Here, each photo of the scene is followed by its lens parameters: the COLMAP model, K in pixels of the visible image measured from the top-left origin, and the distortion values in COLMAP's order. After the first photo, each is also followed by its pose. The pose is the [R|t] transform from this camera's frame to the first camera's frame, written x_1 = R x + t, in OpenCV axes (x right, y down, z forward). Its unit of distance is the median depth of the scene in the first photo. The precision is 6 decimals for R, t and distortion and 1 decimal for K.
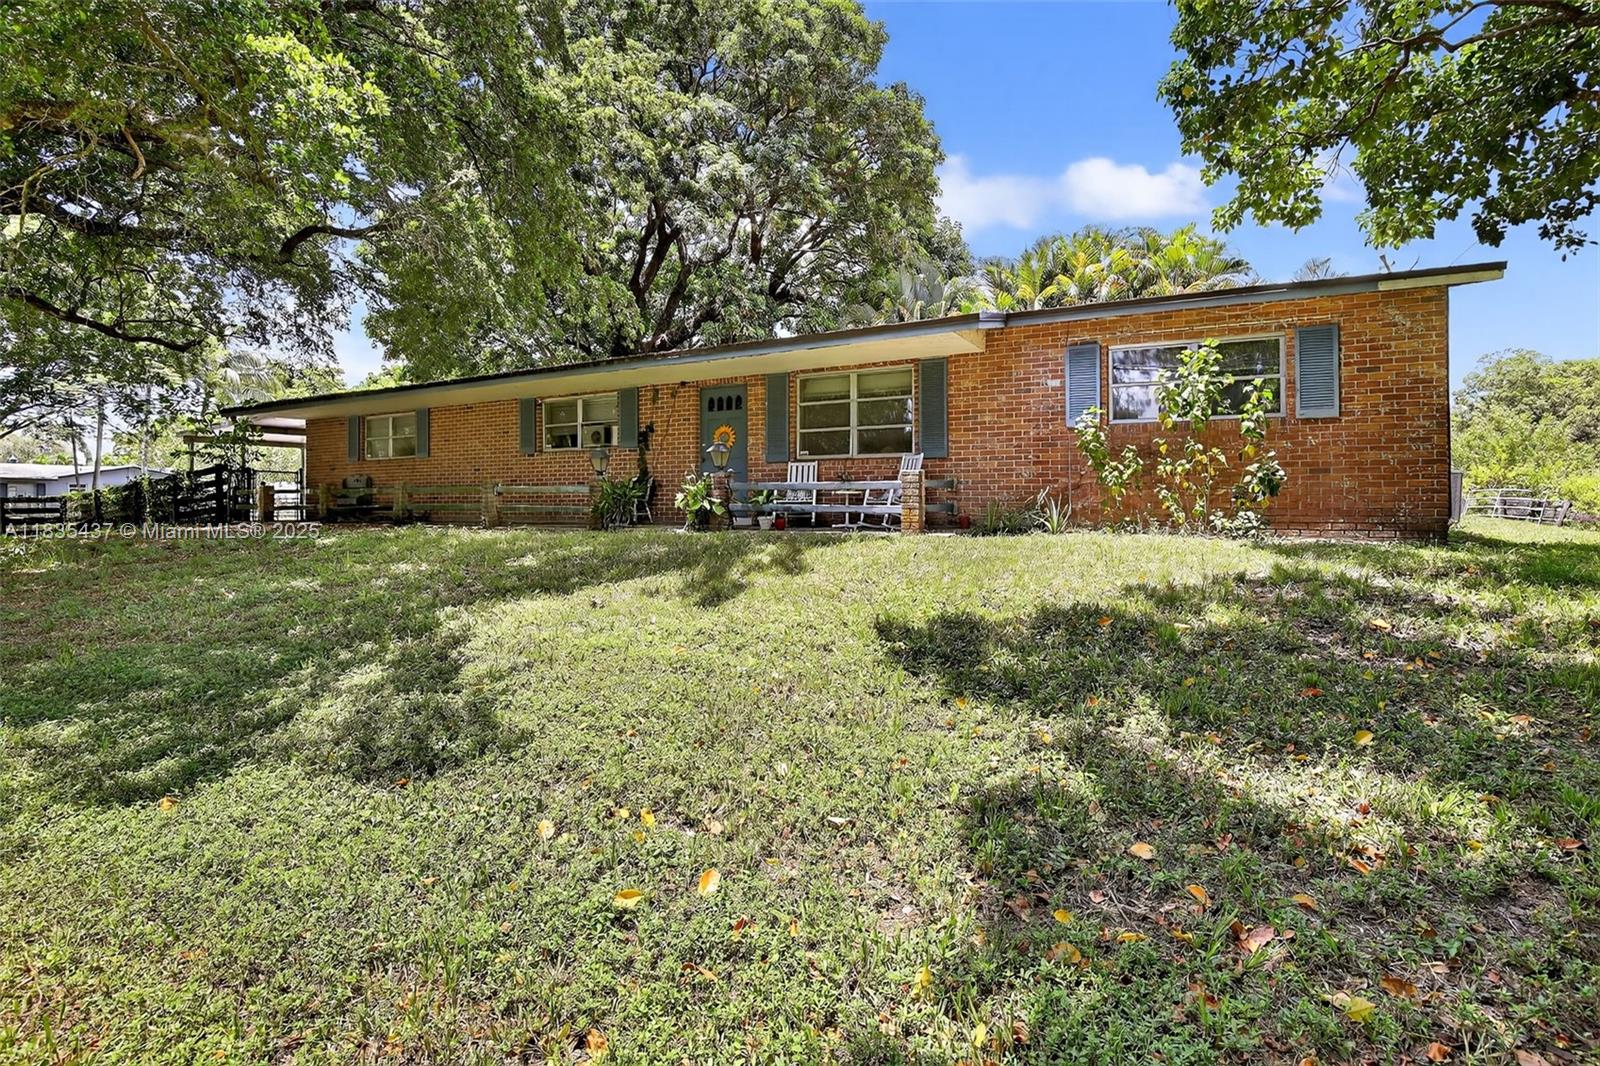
lens RADIAL K [[777.3, 0, 800.7], [0, 777.3, 480.9], [0, 0, 1]] dist [-0.029950, 0.000389]
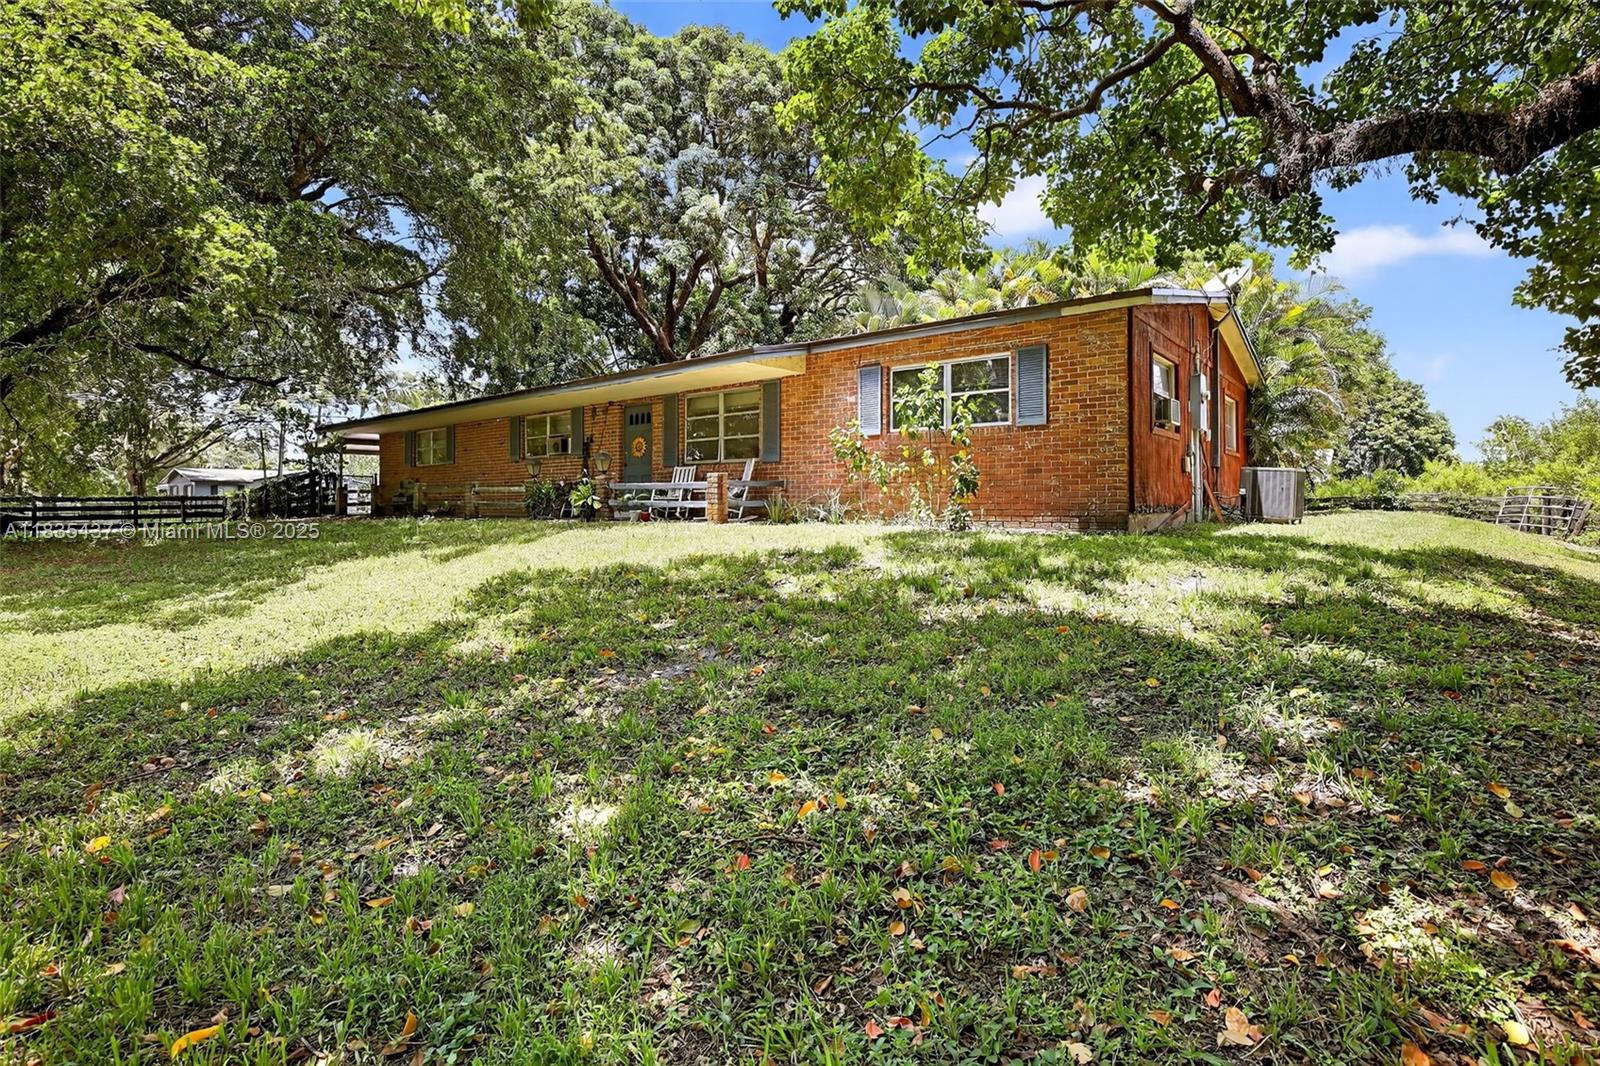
lens RADIAL K [[777.3, 0, 800.7], [0, 777.3, 480.9], [0, 0, 1]] dist [-0.029950, 0.000389]
pose [[0.981908, -0.004237, -0.189313, 0.384753], [0.004182, 0.999991, -0.000692, 0.000200], [0.189314, -0.000112, 0.981917, -0.149533]]
